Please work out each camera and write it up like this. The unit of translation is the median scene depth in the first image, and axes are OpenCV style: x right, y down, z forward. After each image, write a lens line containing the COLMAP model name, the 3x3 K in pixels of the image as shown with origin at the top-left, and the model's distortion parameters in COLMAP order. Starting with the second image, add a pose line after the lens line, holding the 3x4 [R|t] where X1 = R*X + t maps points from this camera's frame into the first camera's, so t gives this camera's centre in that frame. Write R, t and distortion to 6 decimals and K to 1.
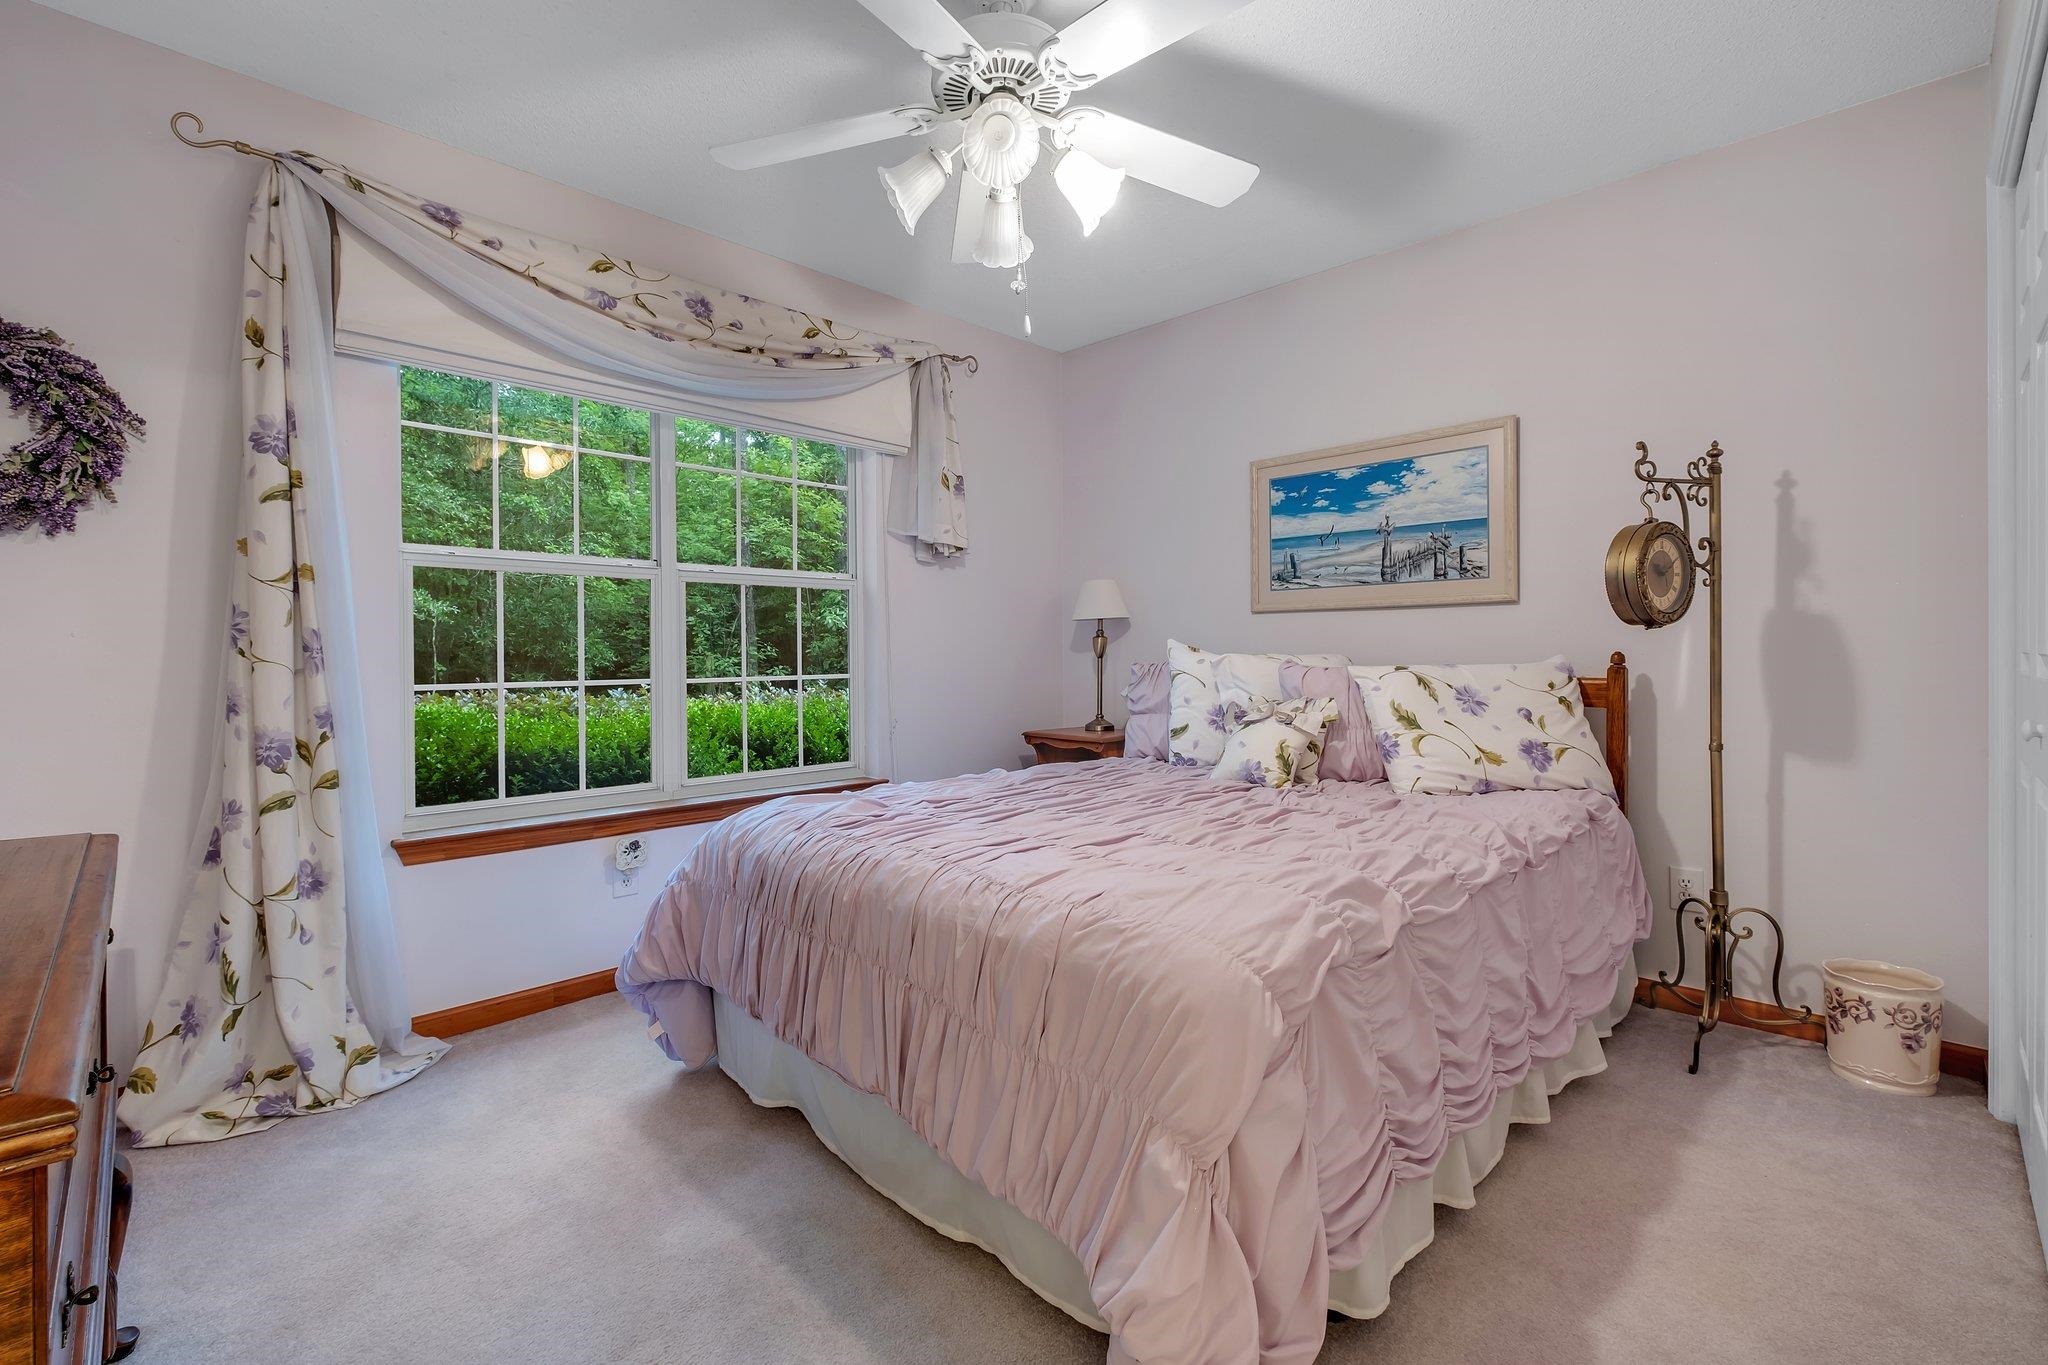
lens RADIAL K [[891.9, 0, 1004.3], [0, 891.9, 680.6], [0, 0, 1]] dist [-0.009643, 0.000775]
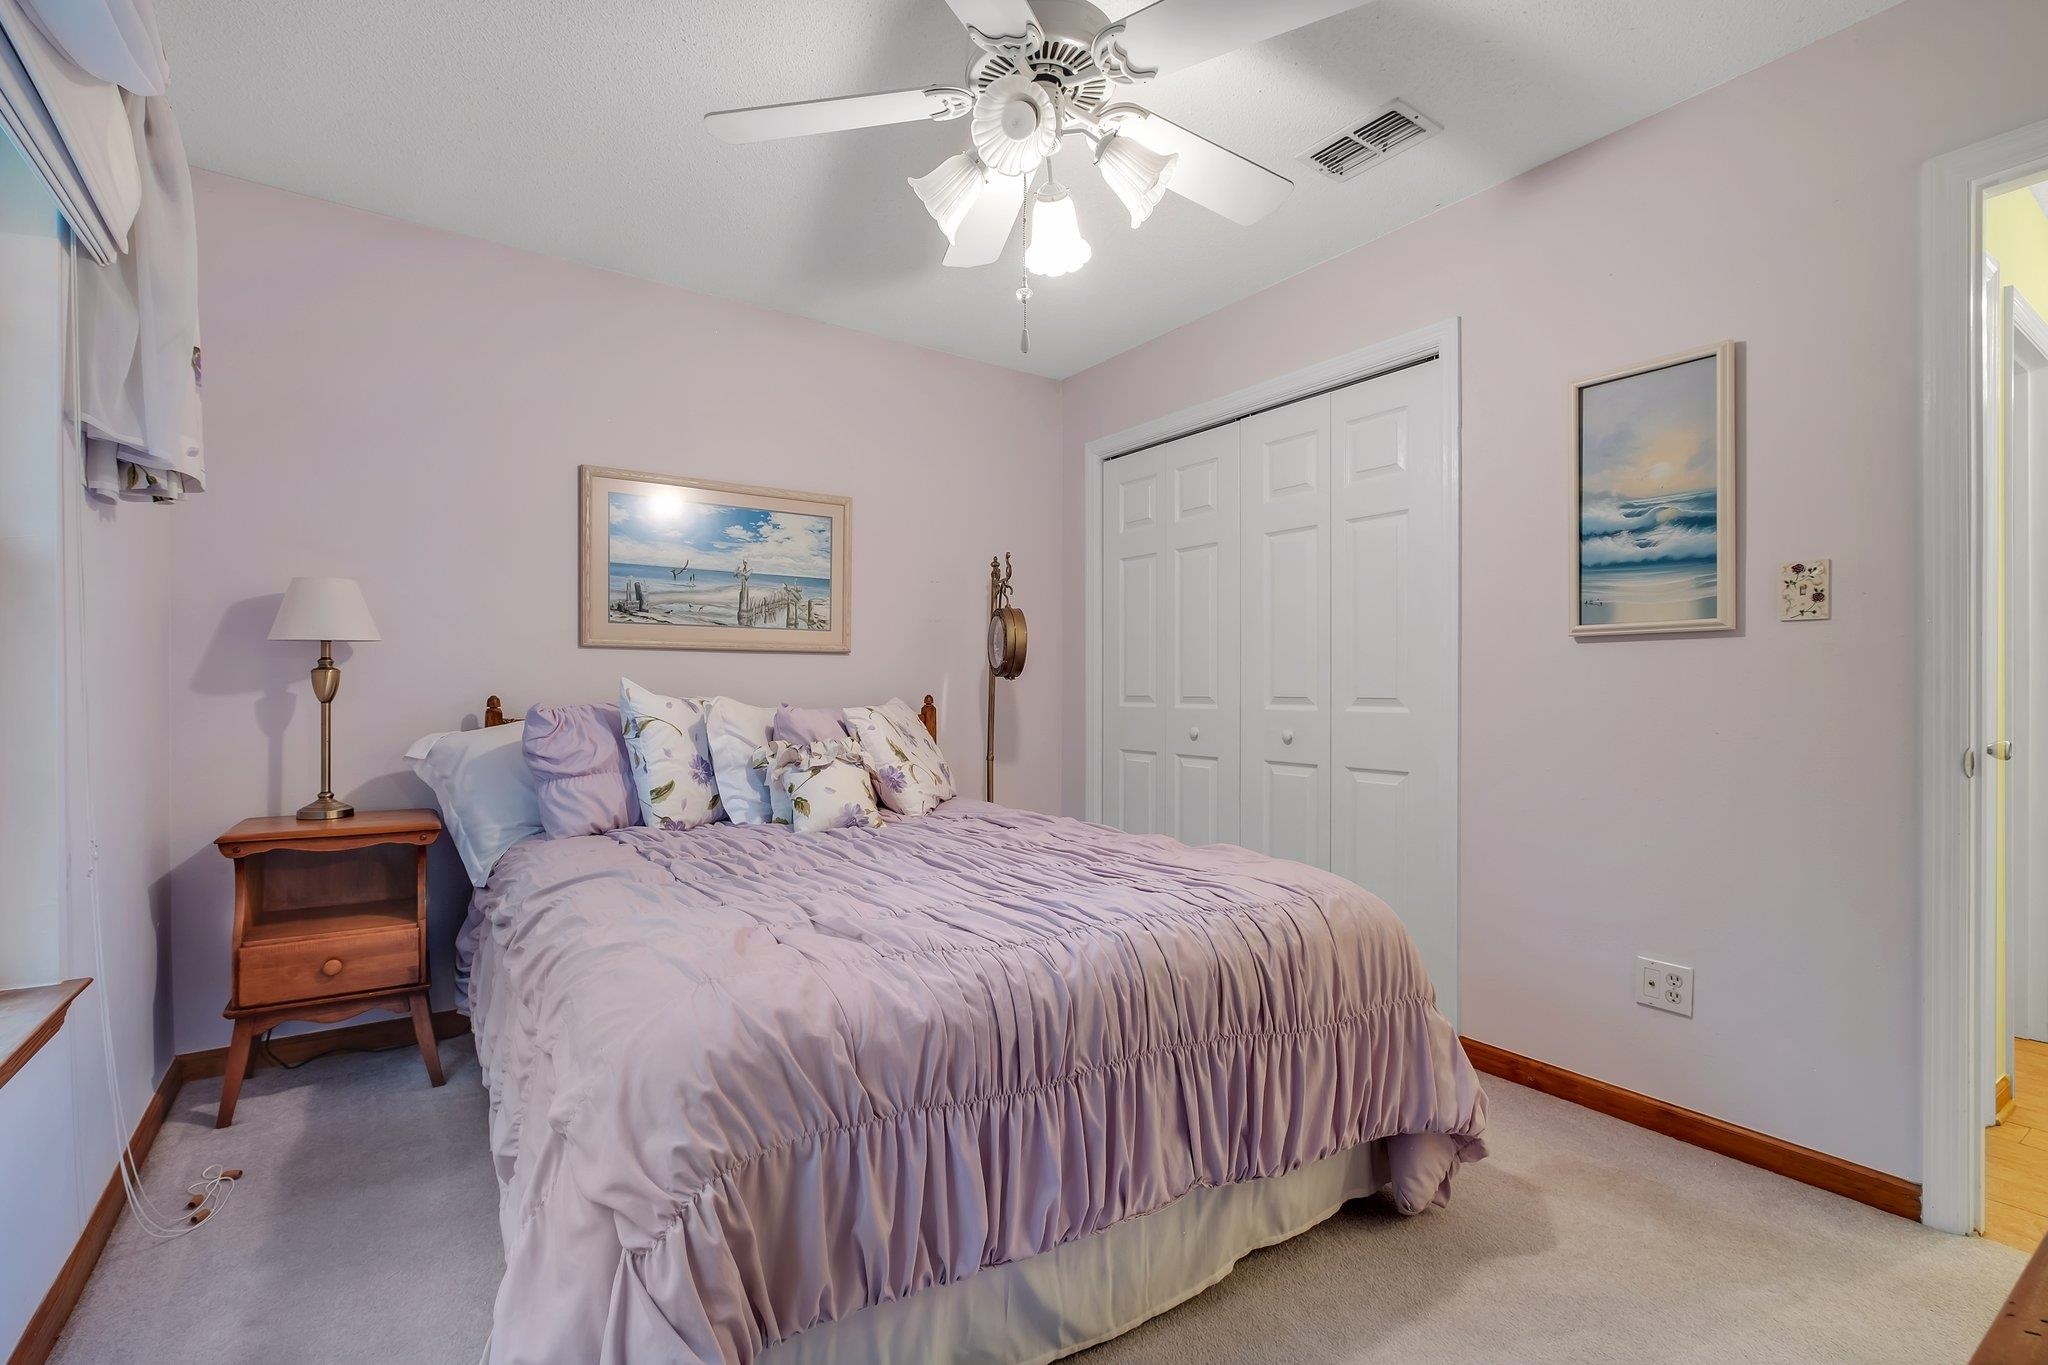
lens RADIAL K [[891.9, 0, 1004.3], [0, 891.9, 680.6], [0, 0, 1]] dist [-0.009643, 0.000775]
pose [[0.209480, 0.023766, 0.977524, -0.511788], [0.032335, 0.998989, -0.031217, -0.007182], [-0.977278, 0.038148, 0.208500, 0.512971]]
